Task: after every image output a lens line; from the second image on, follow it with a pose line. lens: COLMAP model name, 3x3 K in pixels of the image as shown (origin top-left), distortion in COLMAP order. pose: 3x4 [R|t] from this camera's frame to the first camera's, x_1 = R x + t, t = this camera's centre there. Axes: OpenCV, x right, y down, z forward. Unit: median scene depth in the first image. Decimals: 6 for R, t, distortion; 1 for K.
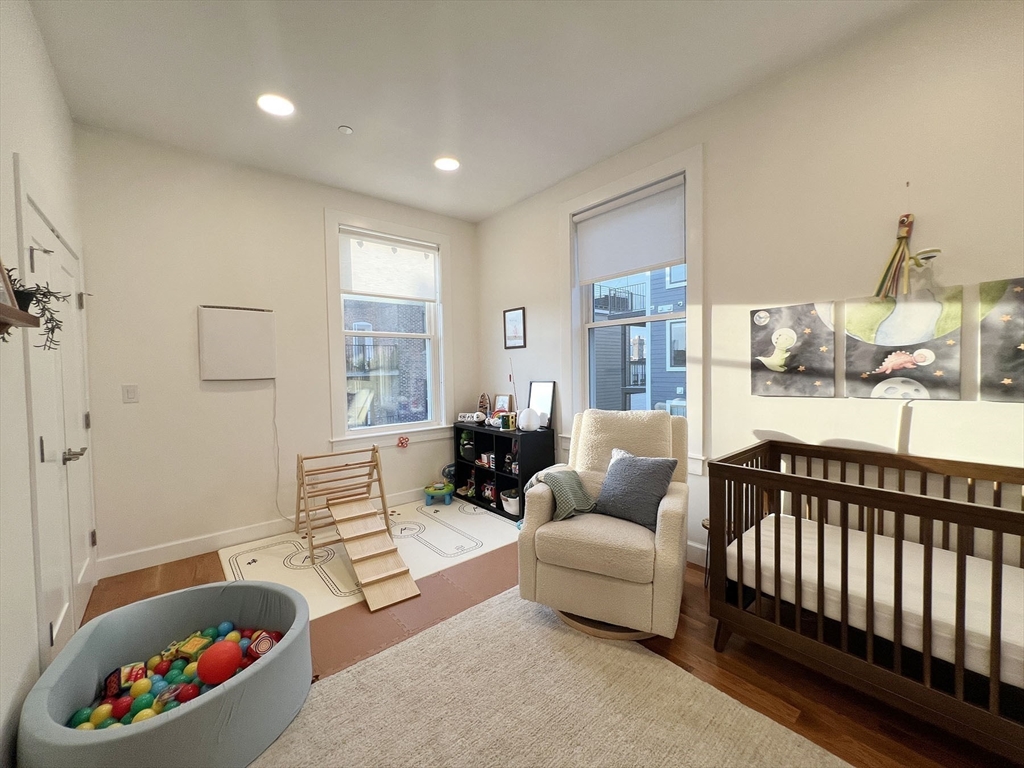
lens RADIAL K [[410.3, 0, 509.9], [0, 410.3, 383.4], [0, 0, 1]] dist [-0.003898, 0.001240]
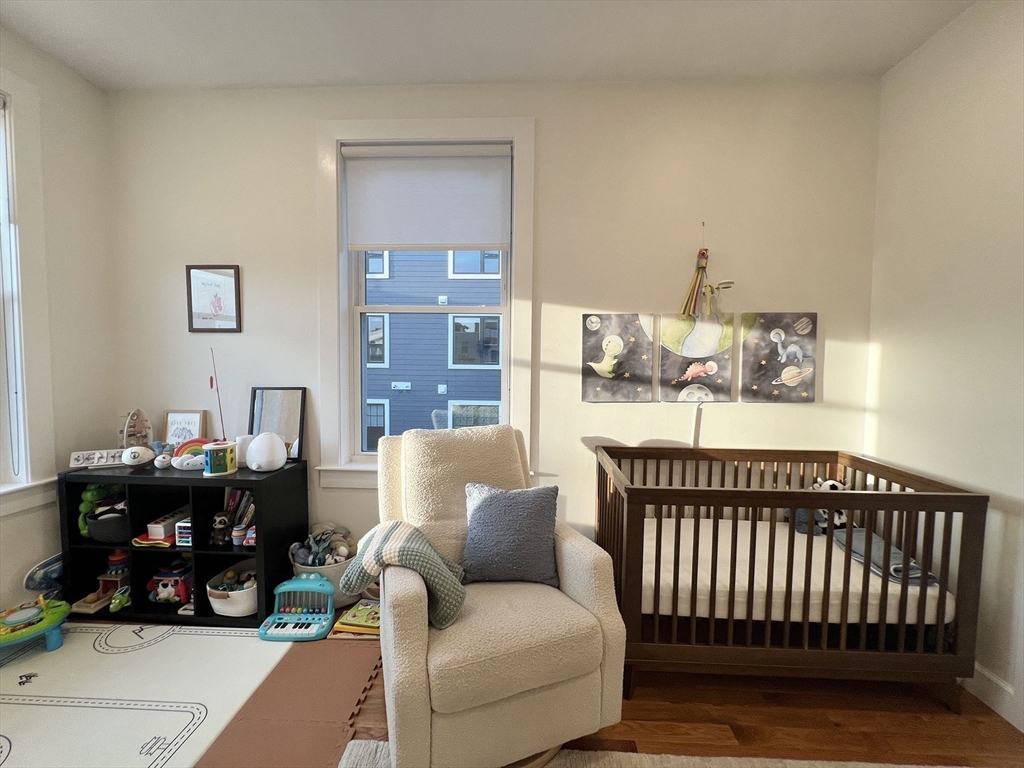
lens RADIAL K [[410.3, 0, 511.8], [0, 410.3, 382.8], [0, 0, 1]] dist [-0.003898, 0.001240]
pose [[0.671257, -0.012469, 0.741119, -0.221381], [0.005323, 0.999914, 0.012002, -0.026365], [-0.741205, -0.004112, 0.671266, 0.440280]]
